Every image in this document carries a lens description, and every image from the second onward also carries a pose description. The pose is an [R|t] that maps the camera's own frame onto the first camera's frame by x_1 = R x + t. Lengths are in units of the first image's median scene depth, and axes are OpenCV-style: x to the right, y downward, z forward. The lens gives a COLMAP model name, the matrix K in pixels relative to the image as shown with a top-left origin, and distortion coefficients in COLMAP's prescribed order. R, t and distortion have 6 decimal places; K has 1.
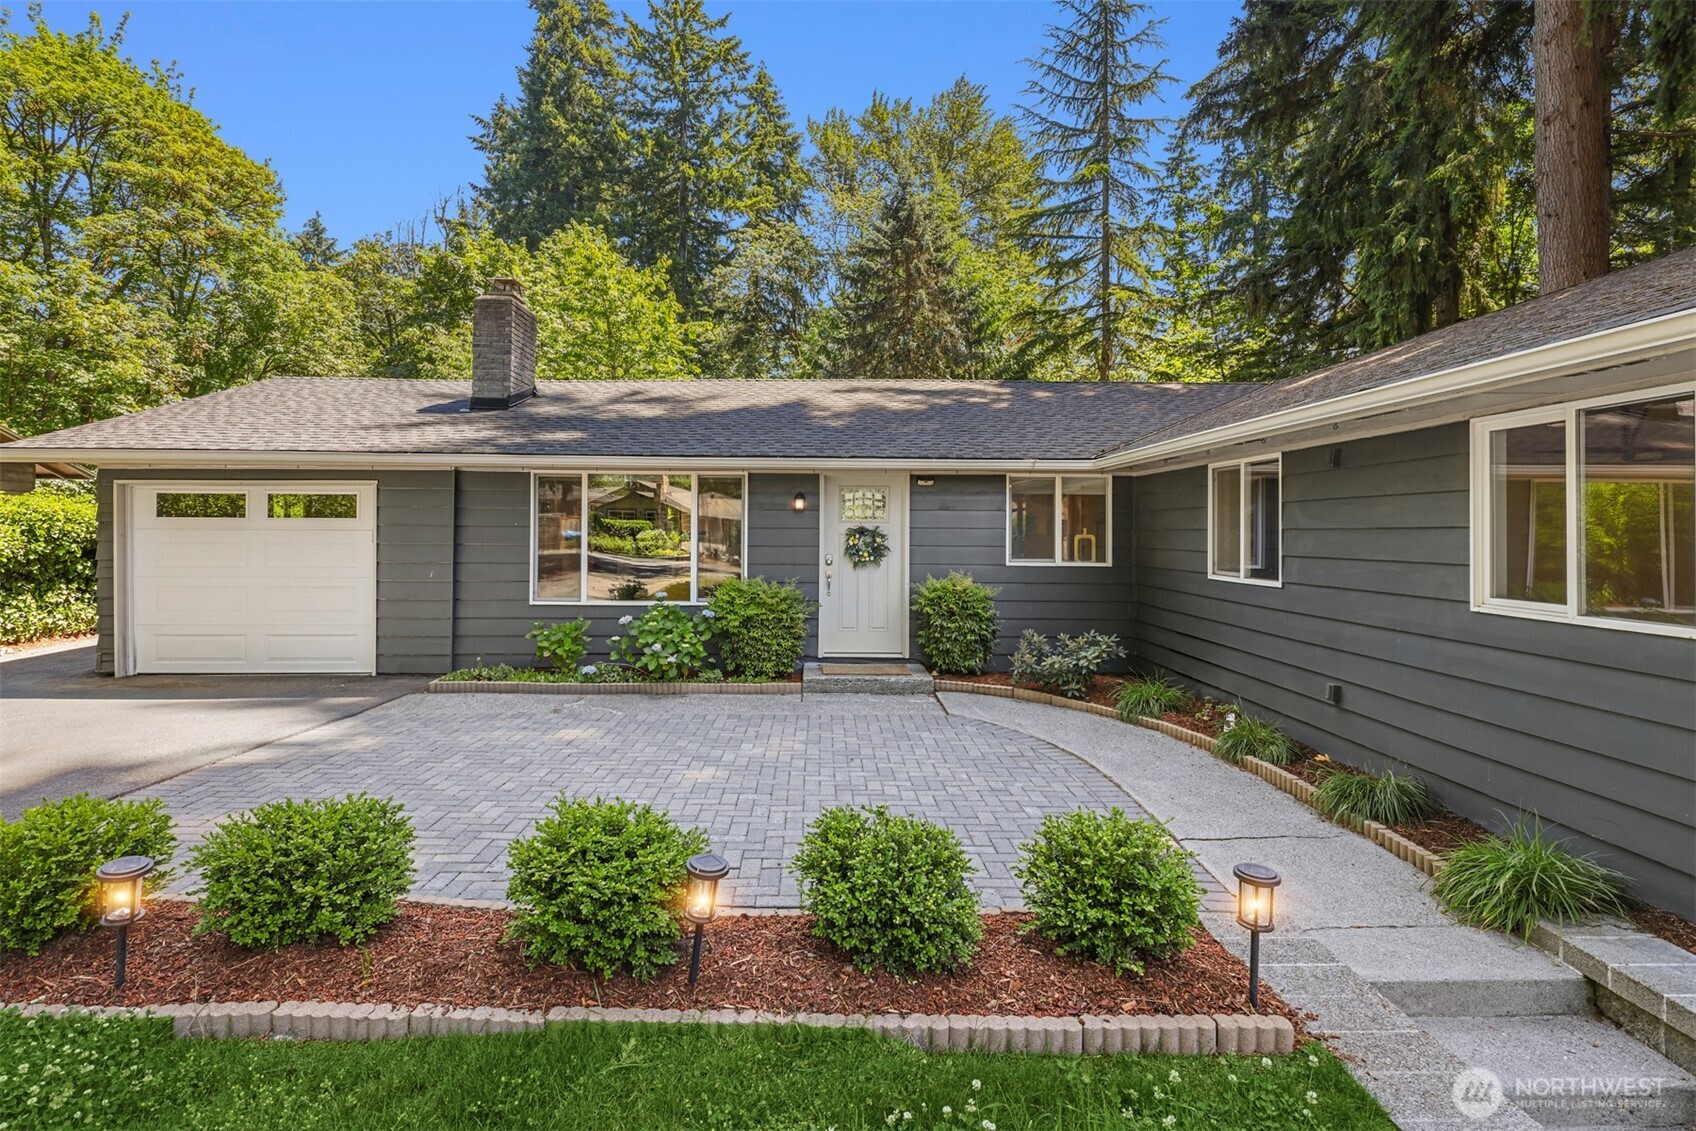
lens RADIAL K [[810.8, 0, 848.0], [0, 810.8, 565.5], [0, 0, 1]] dist [-0.006189, -0.000485]
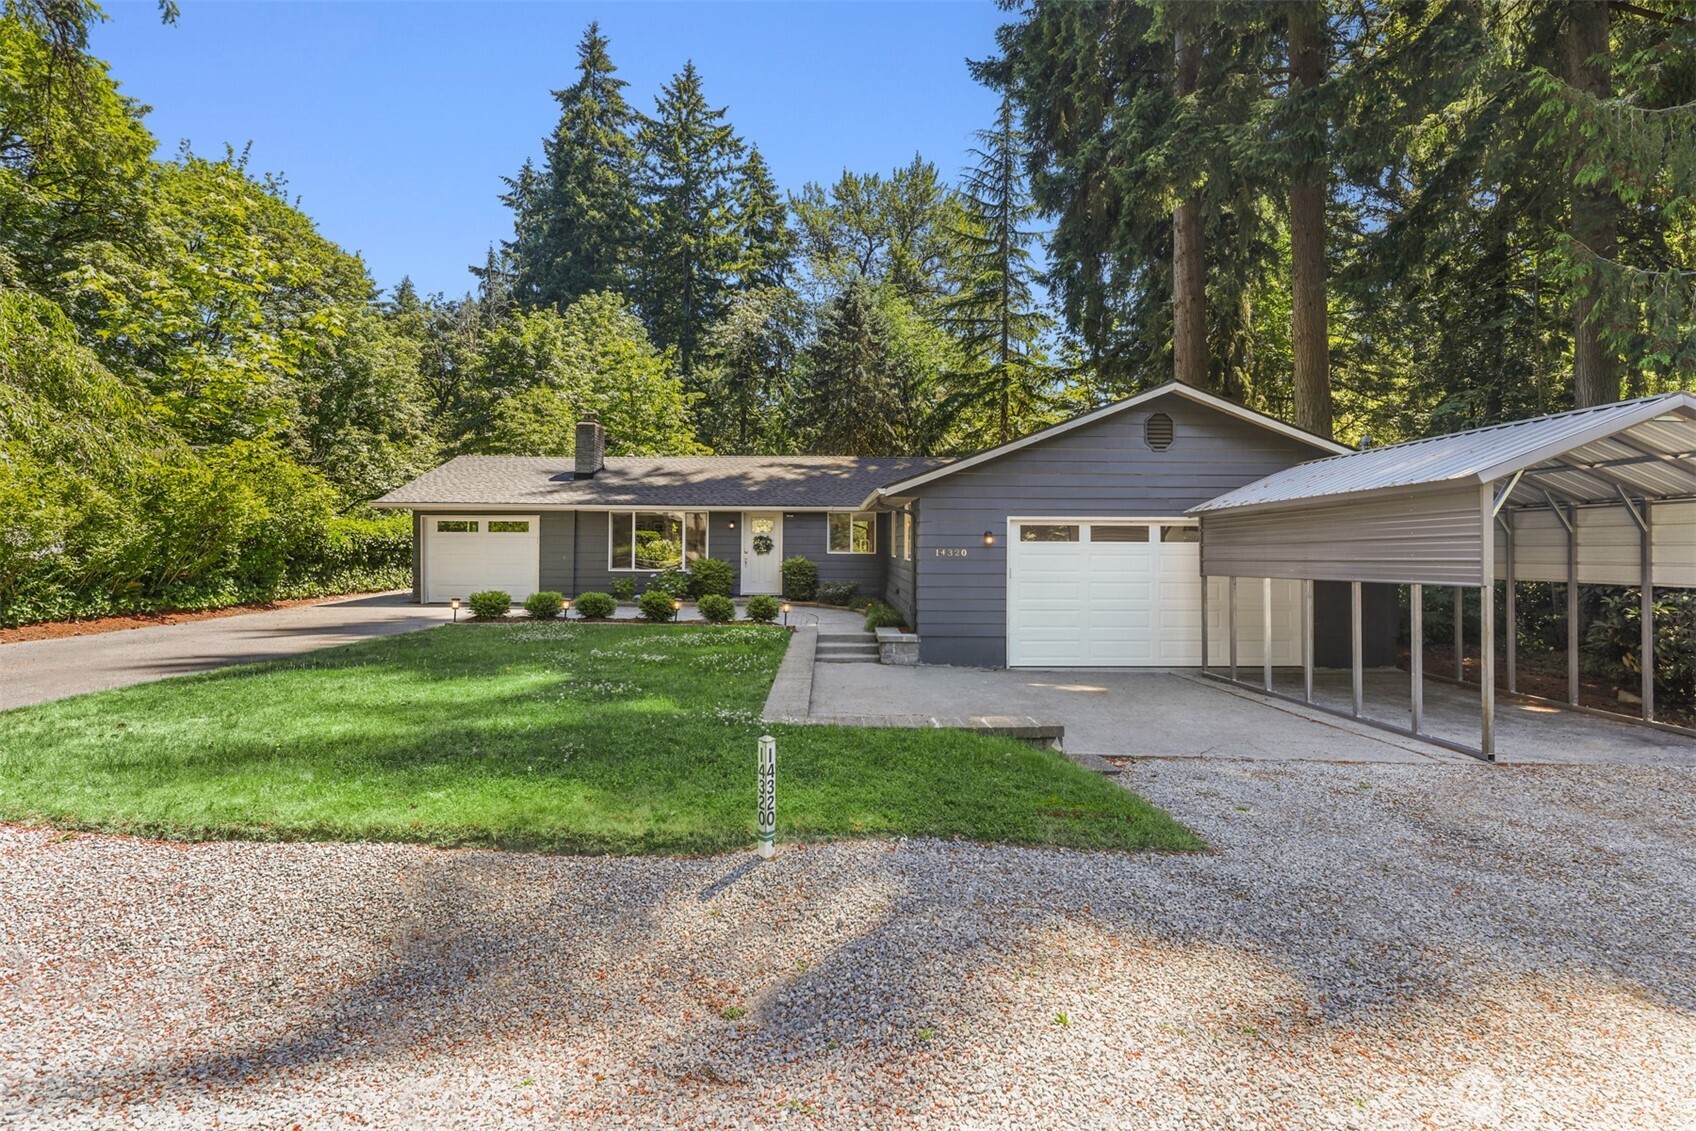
lens RADIAL K [[827.6, 0, 872.2], [0, 827.6, 574.7], [0, 0, 1]] dist [0.000464, -0.000280]
pose [[0.999879, -0.001658, 0.015466, 0.077362], [0.001750, 0.999981, -0.005938, 0.019321], [-0.015456, 0.005965, 0.999863, -0.341833]]
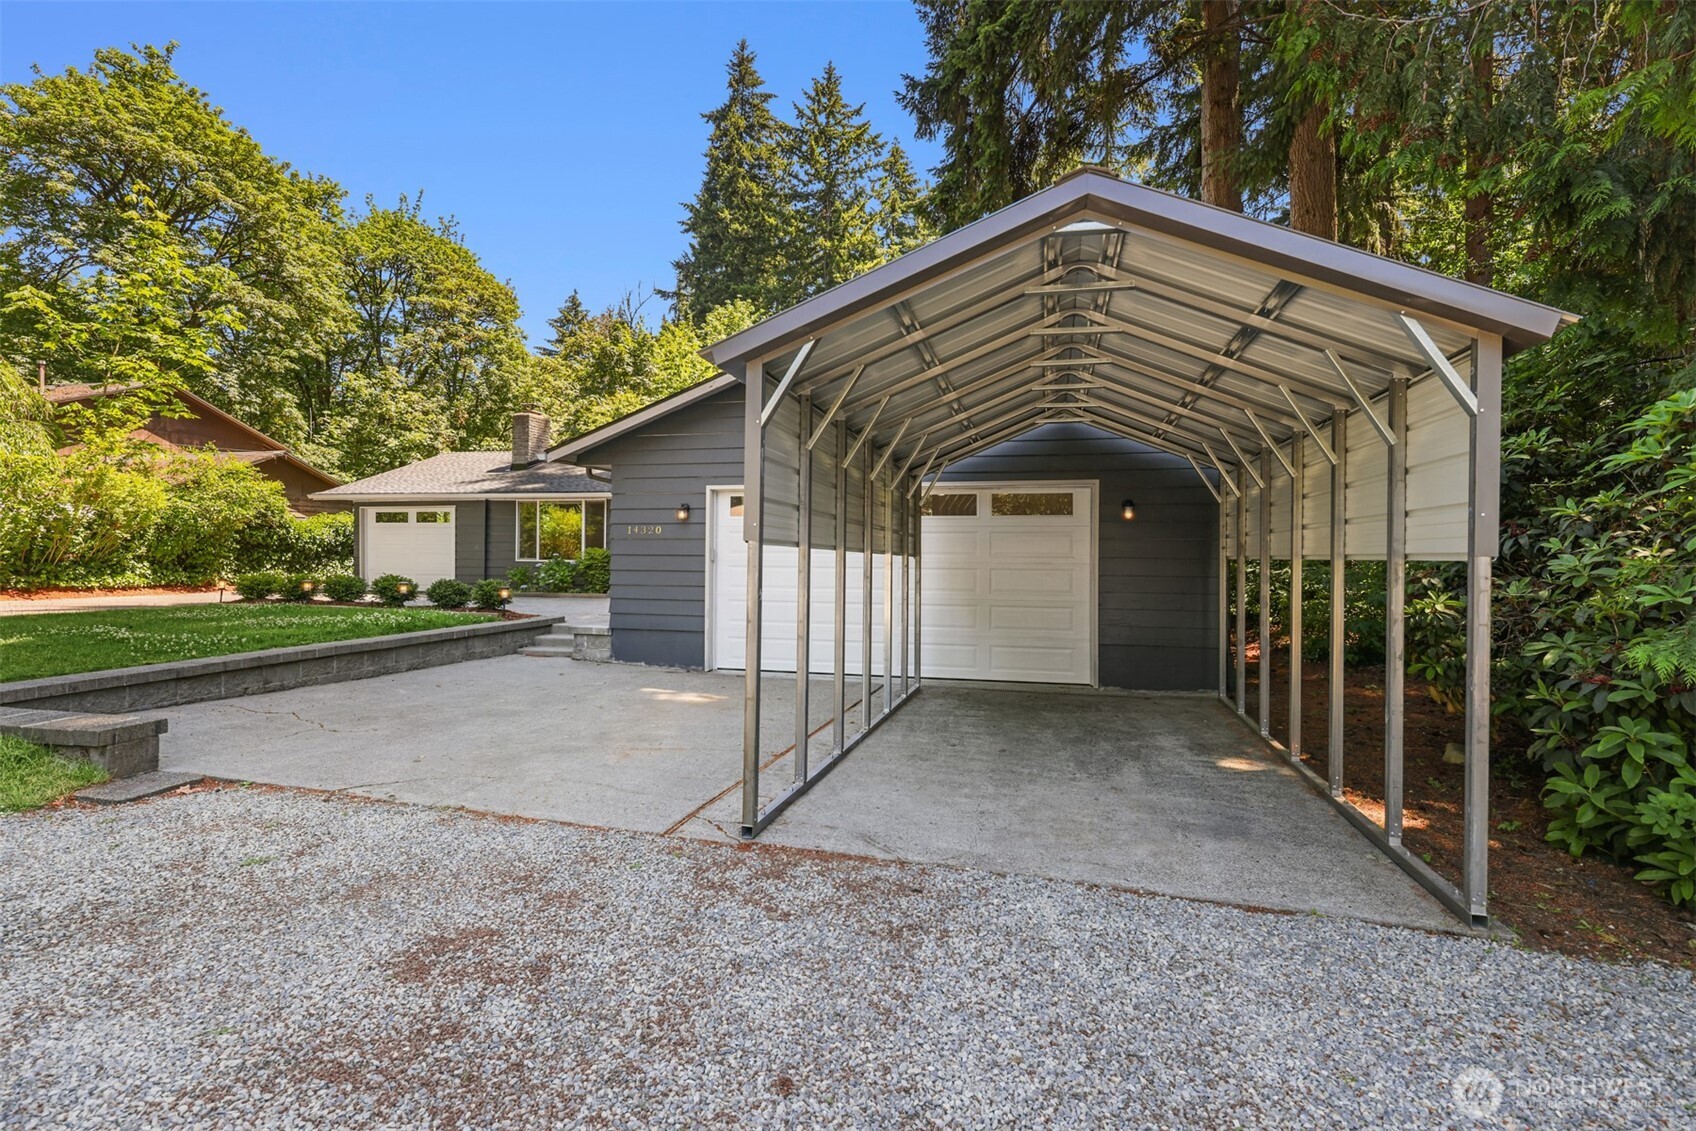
lens RADIAL K [[815.5, 0, 877.3], [0, 815.5, 597.7], [0, 0, 1]] dist [0.001103, 0.000146]
pose [[0.965868, 0.014559, -0.258624, 0.303544], [-0.011163, 0.999831, 0.014596, 0.027993], [0.258793, -0.011211, 0.965868, -0.235908]]
